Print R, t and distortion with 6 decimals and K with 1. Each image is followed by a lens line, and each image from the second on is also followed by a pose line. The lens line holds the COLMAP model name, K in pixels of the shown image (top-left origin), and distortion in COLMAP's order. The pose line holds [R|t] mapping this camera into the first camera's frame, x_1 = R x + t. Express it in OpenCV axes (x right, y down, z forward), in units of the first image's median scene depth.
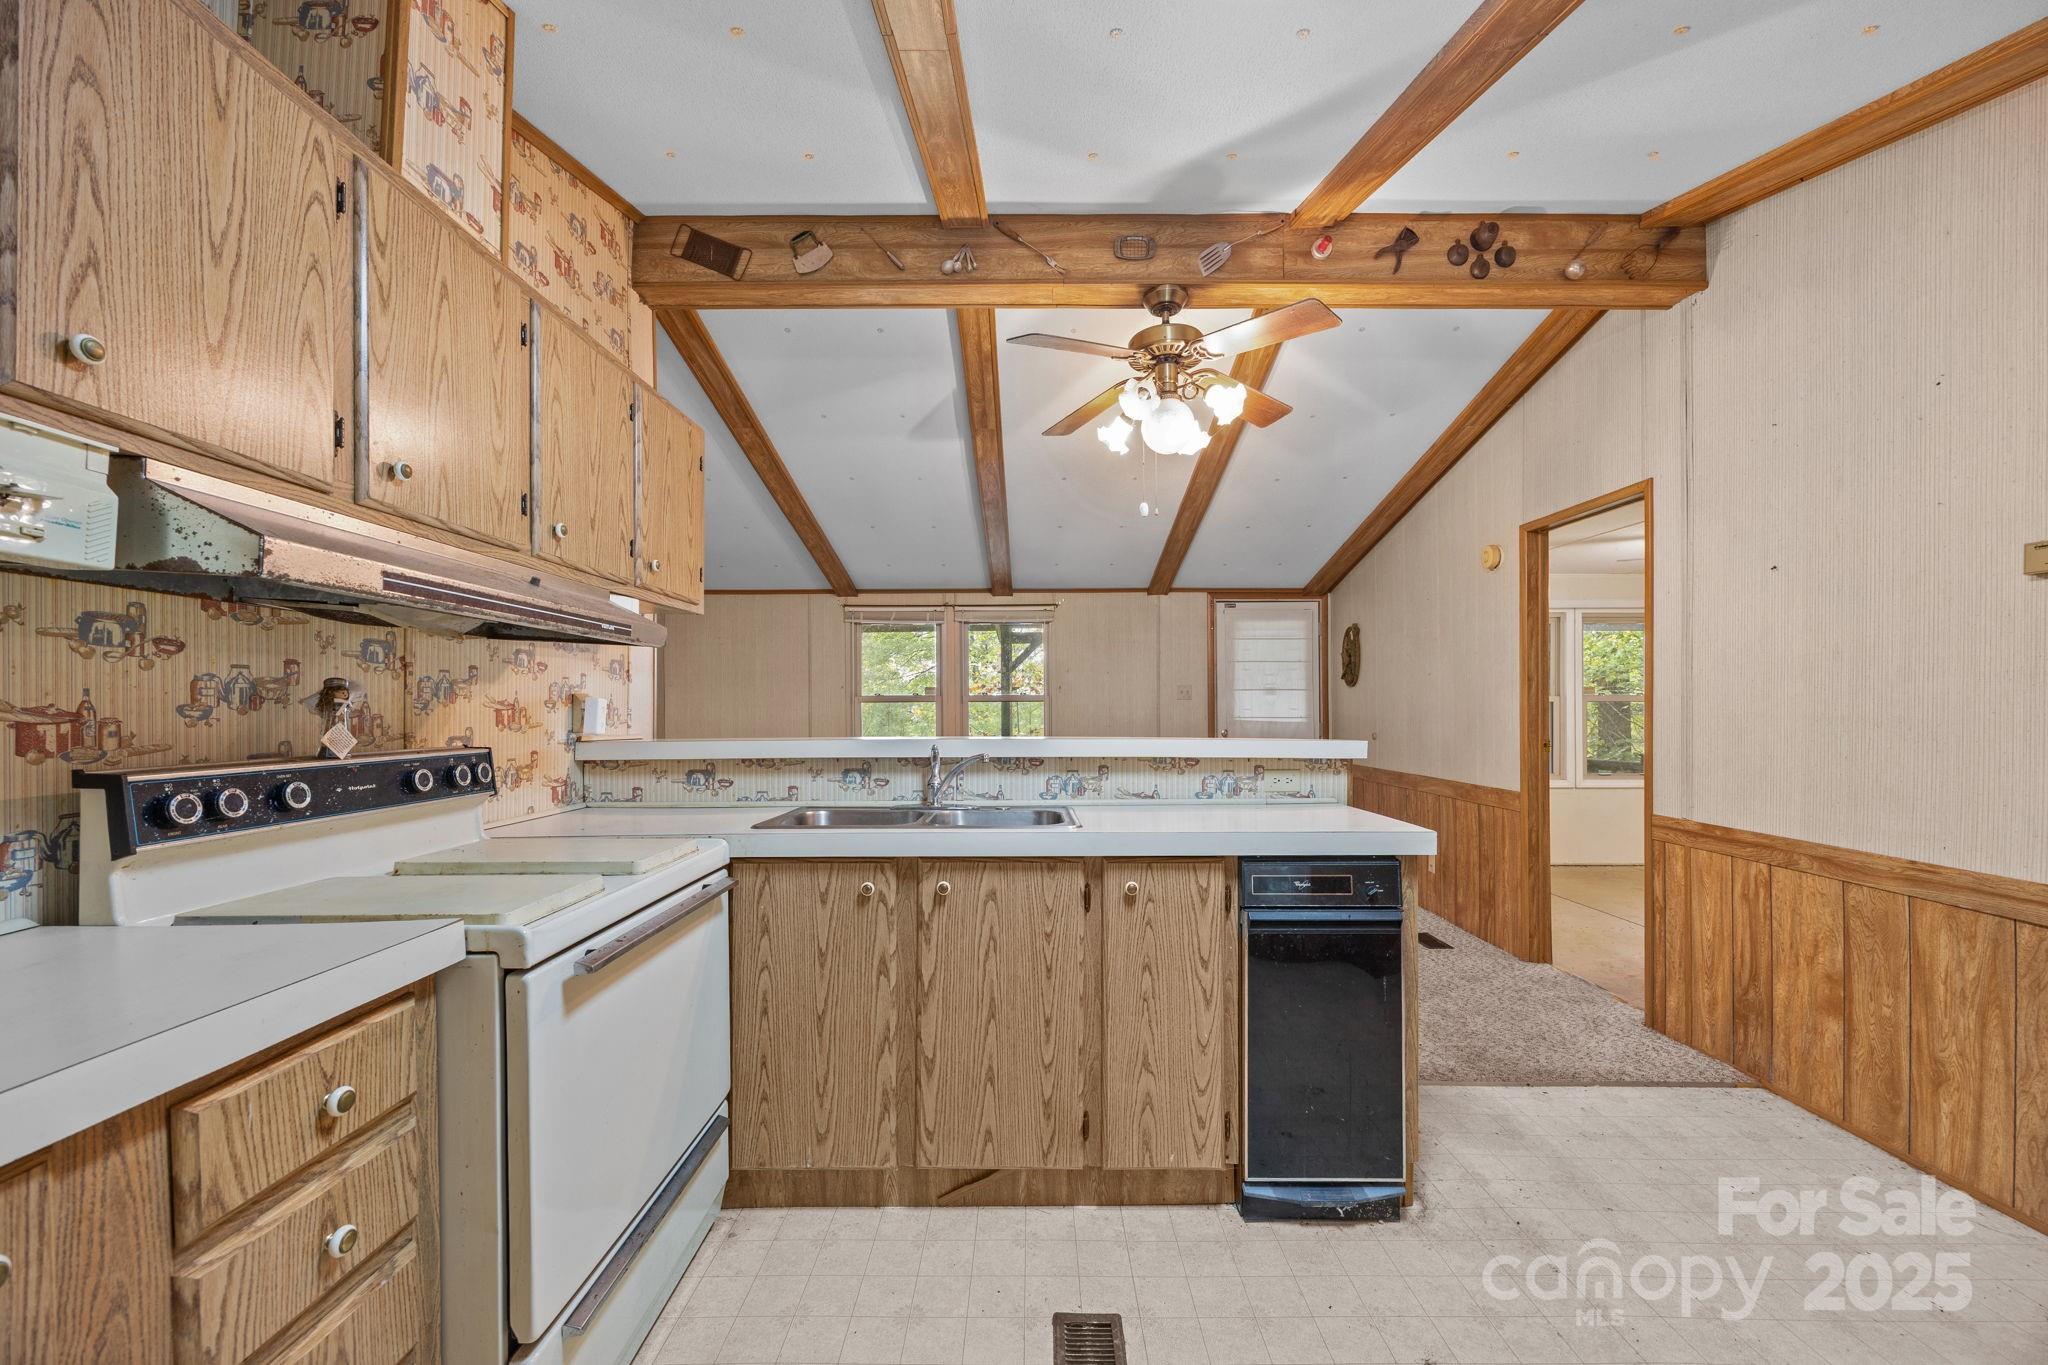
lens RADIAL K [[799.9, 0, 1023.4], [0, 799.9, 708.9], [0, 0, 1]] dist [0.000571, -0.000004]
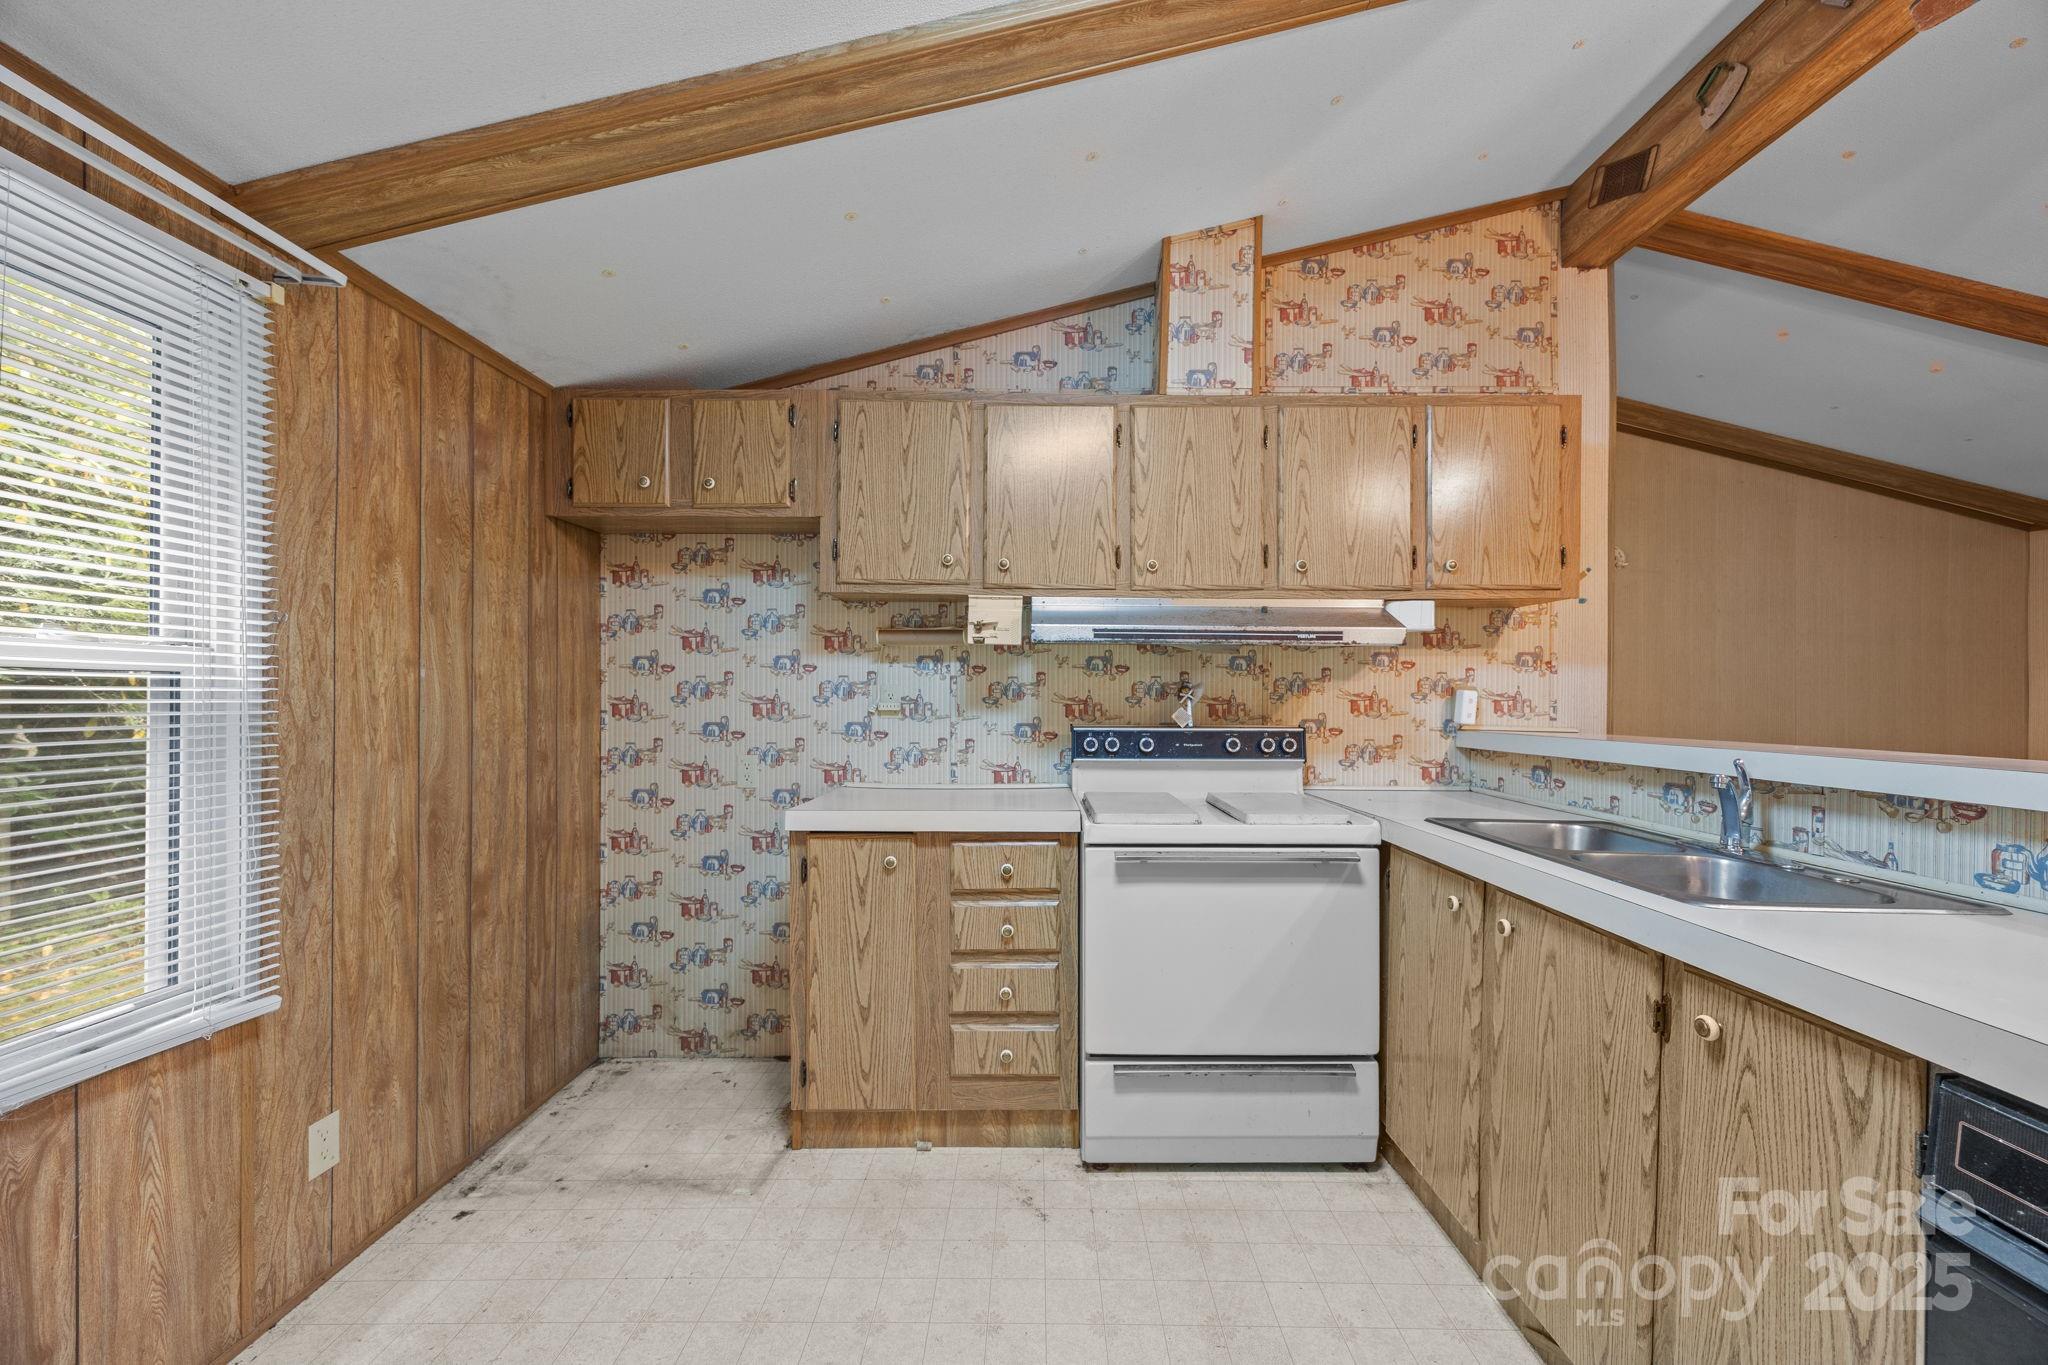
lens RADIAL K [[792.7, 0, 1026.8], [0, 792.7, 693.8], [0, 0, 1]] dist [-0.001095, -0.000088]
pose [[-0.013328, 0.000061, -0.999911, 0.711869], [-0.004795, 0.999988, 0.000125, -0.008265], [0.999900, 0.004797, -0.013328, 0.540805]]
